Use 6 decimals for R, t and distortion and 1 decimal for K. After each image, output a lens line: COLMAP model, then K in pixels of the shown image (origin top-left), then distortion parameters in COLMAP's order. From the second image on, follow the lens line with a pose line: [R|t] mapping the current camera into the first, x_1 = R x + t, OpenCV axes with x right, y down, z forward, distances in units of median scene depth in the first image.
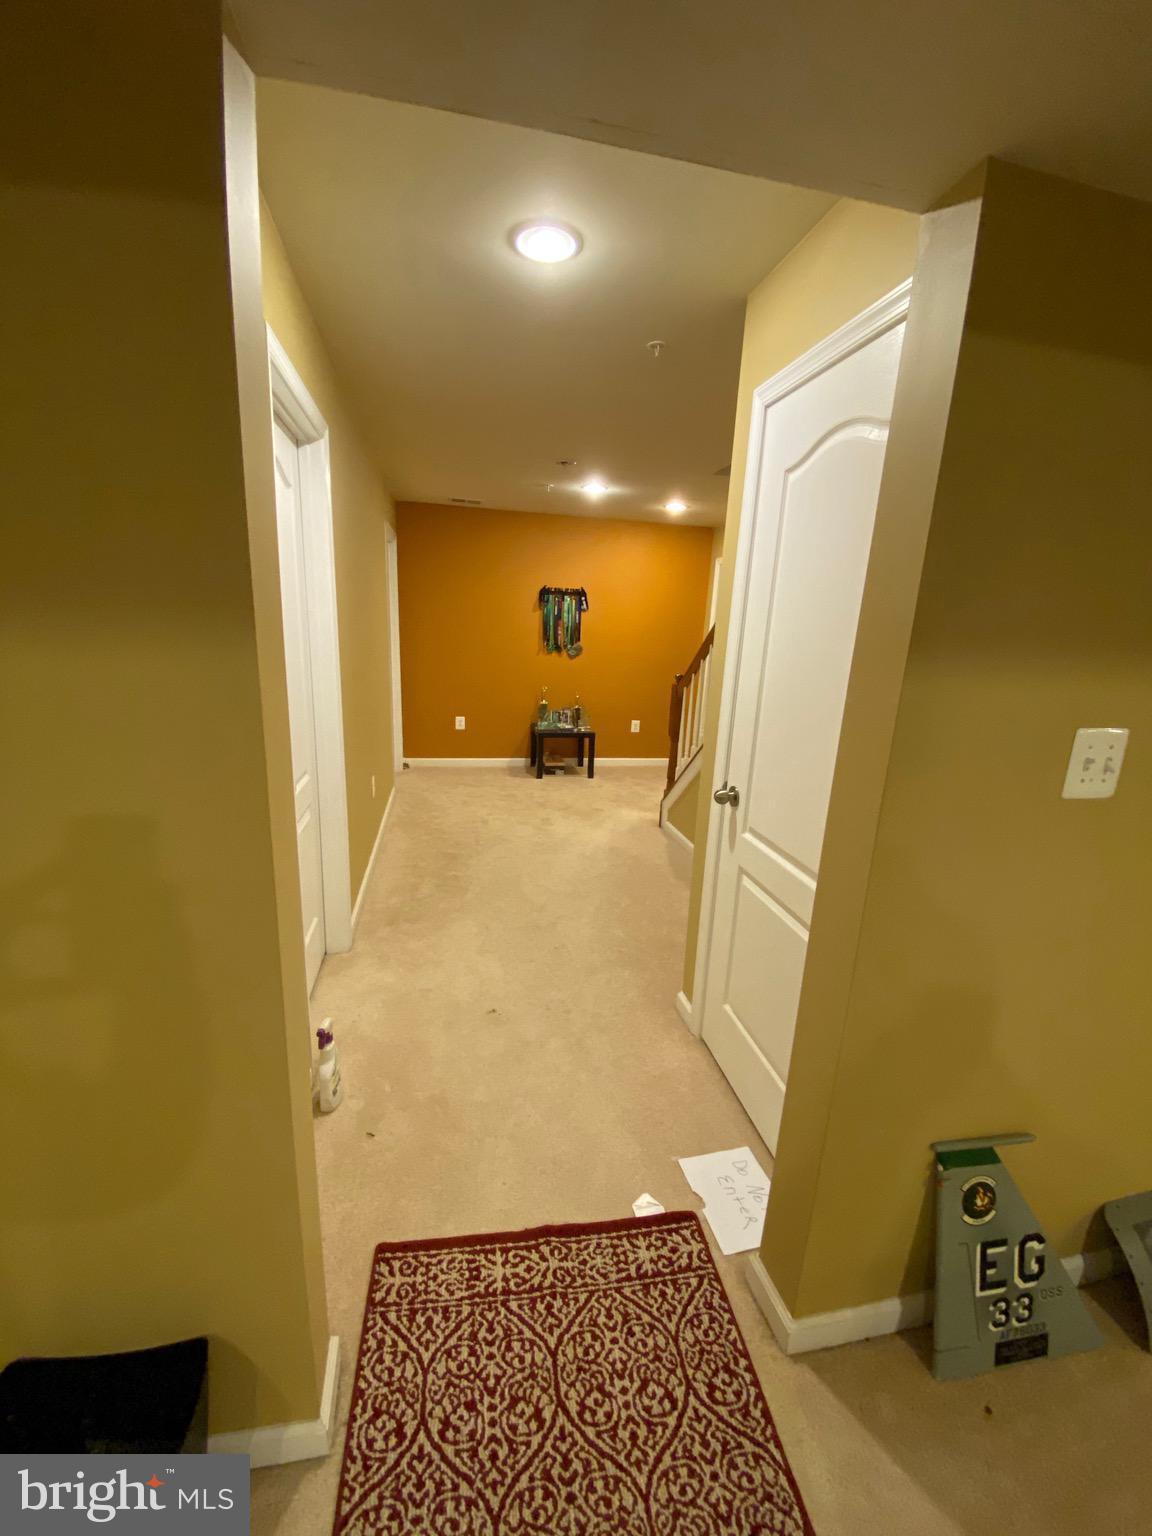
lens RADIAL K [[631.5, 0, 583.8], [0, 631.5, 768.5], [0, 0, 1]] dist [0.024500, -0.000210]
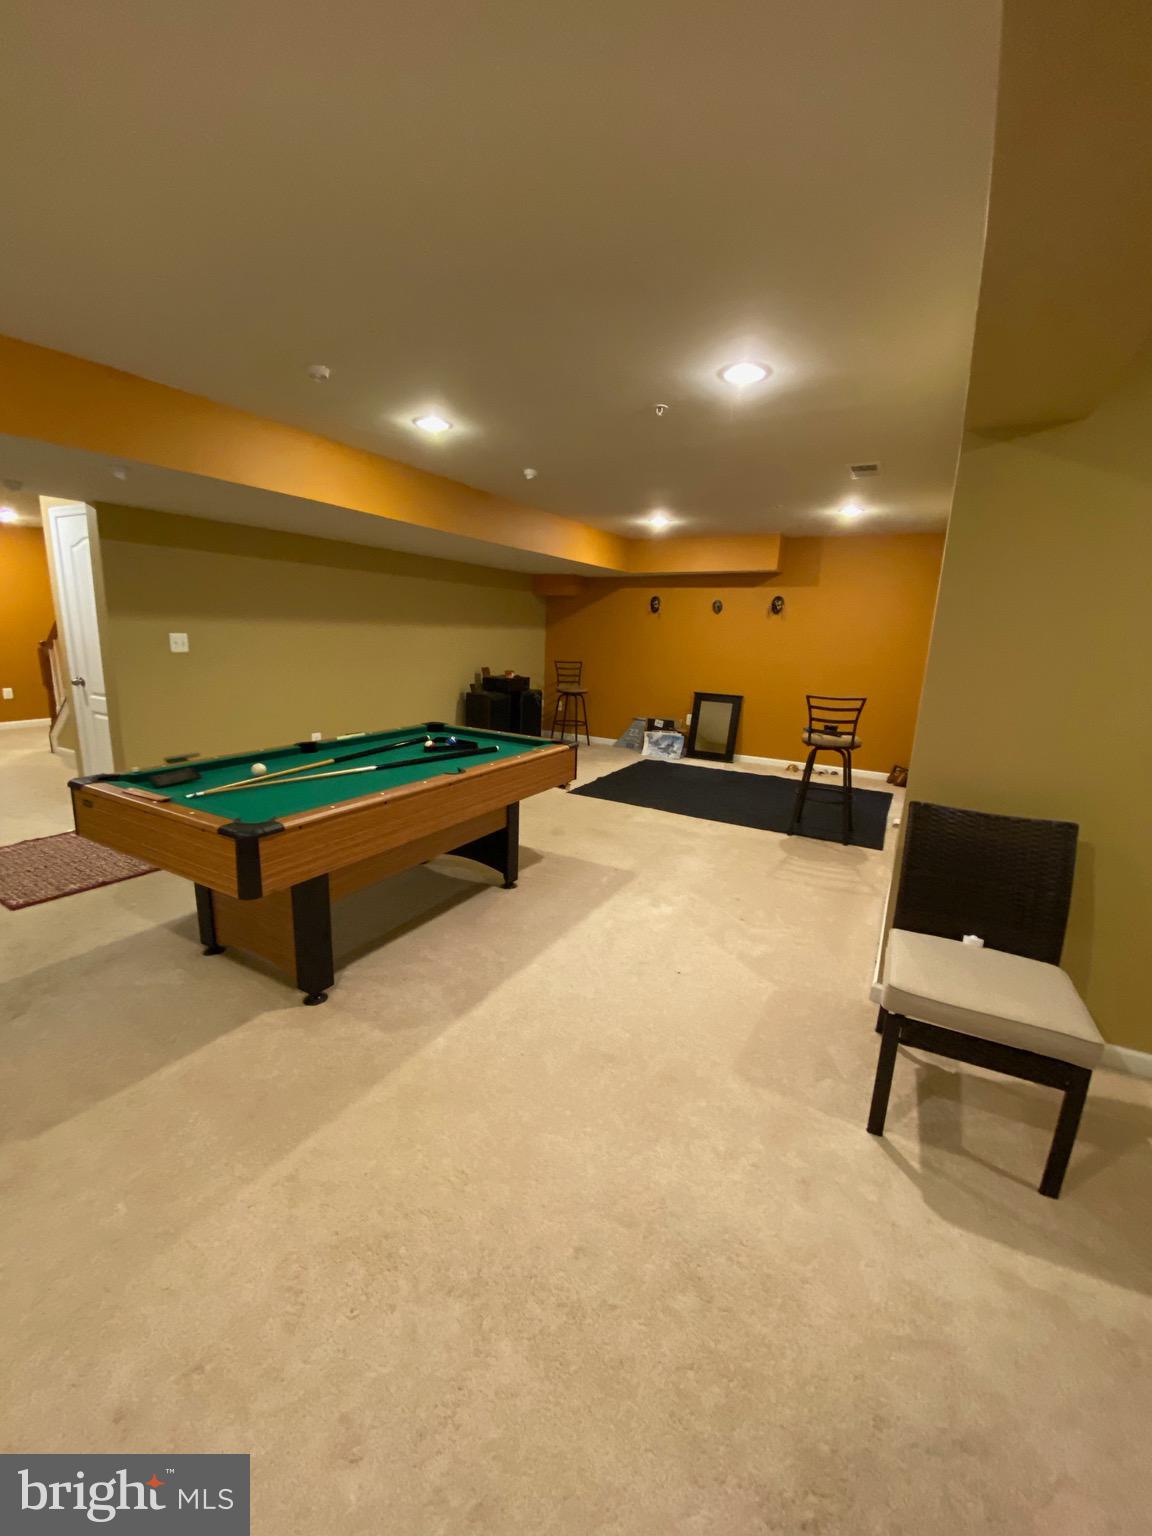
lens RADIAL K [[631.5, 0, 583.8], [0, 631.5, 768.5], [0, 0, 1]] dist [0.024500, -0.000210]
pose [[0.672698, -0.179830, 0.717731, -0.409883], [0.168586, 0.981753, 0.087973, 0.703576], [-0.720455, 0.061820, 0.690741, -2.939968]]
